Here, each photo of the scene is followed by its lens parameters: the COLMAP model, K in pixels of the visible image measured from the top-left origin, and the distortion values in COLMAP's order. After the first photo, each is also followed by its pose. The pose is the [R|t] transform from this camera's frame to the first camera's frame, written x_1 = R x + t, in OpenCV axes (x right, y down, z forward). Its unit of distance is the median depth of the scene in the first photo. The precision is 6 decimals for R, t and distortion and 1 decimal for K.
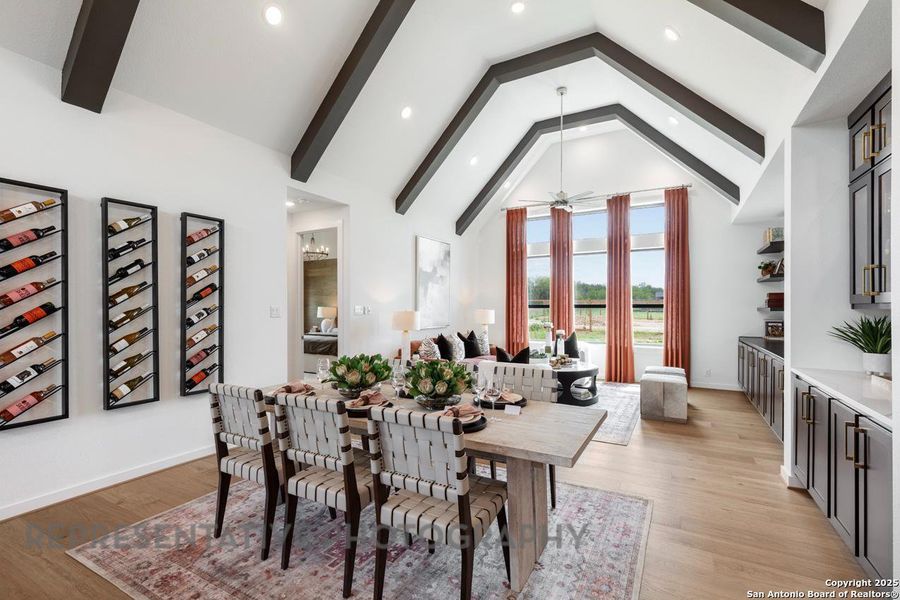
lens RADIAL K [[405.5, 0, 448.3], [0, 405.5, 306.5], [0, 0, 1]] dist [0.001590, 0.000075]
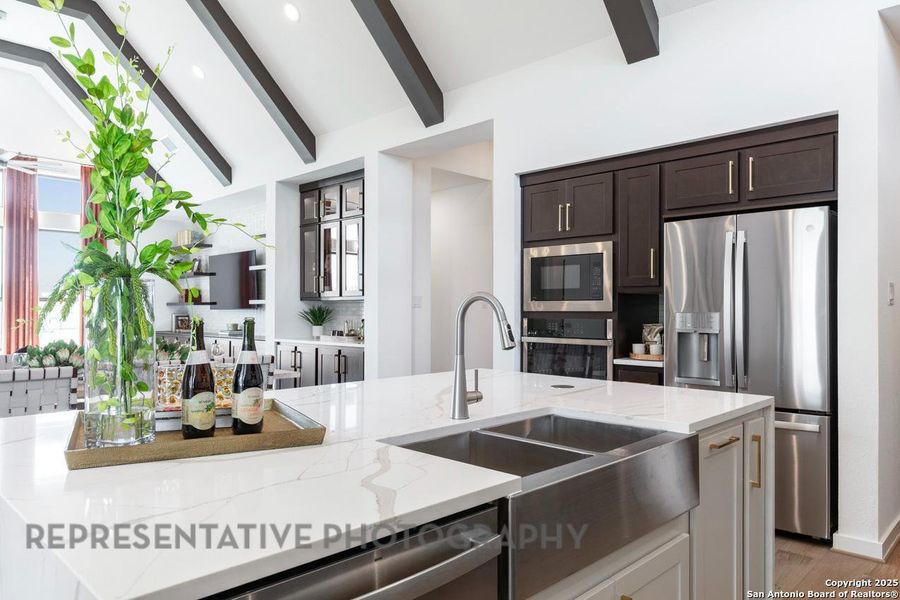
lens RADIAL K [[639.2, 0, 445.3], [0, 639.2, 302.5], [0, 0, 1]] dist [-0.000167, 0.000530]
pose [[0.266838, 0.010743, 0.963682, -0.645284], [-0.001858, 0.999942, -0.010633, 0.019052], [-0.963740, 0.001047, 0.266842, -0.126574]]
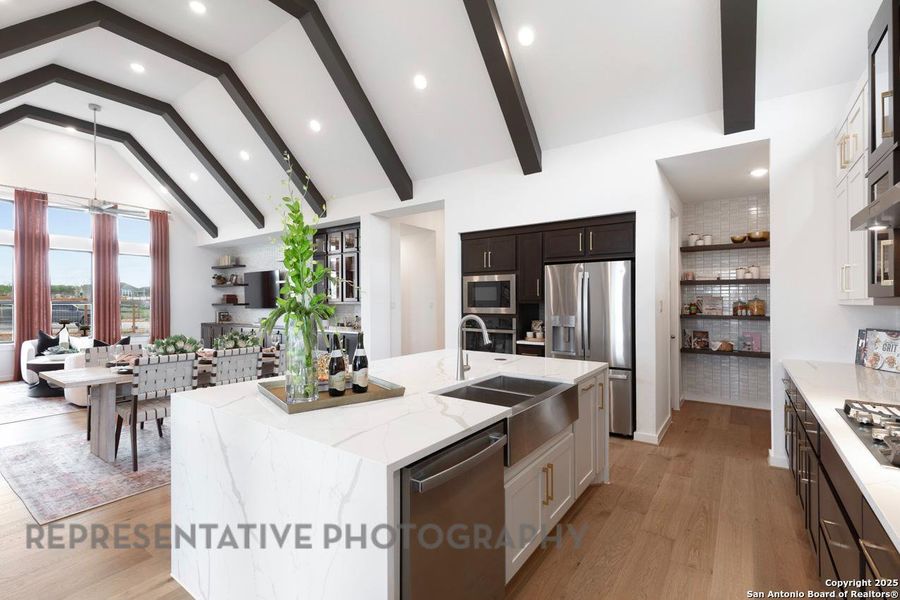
lens RADIAL K [[416.8, 0, 446.9], [0, 416.8, 299.1], [0, 0, 1]] dist [0.013103, -0.000112]
pose [[0.121726, 0.006166, 0.992545, -0.736933], [0.002402, 0.999976, -0.006506, -0.001777], [-0.992561, 0.003176, 0.121708, -0.084680]]
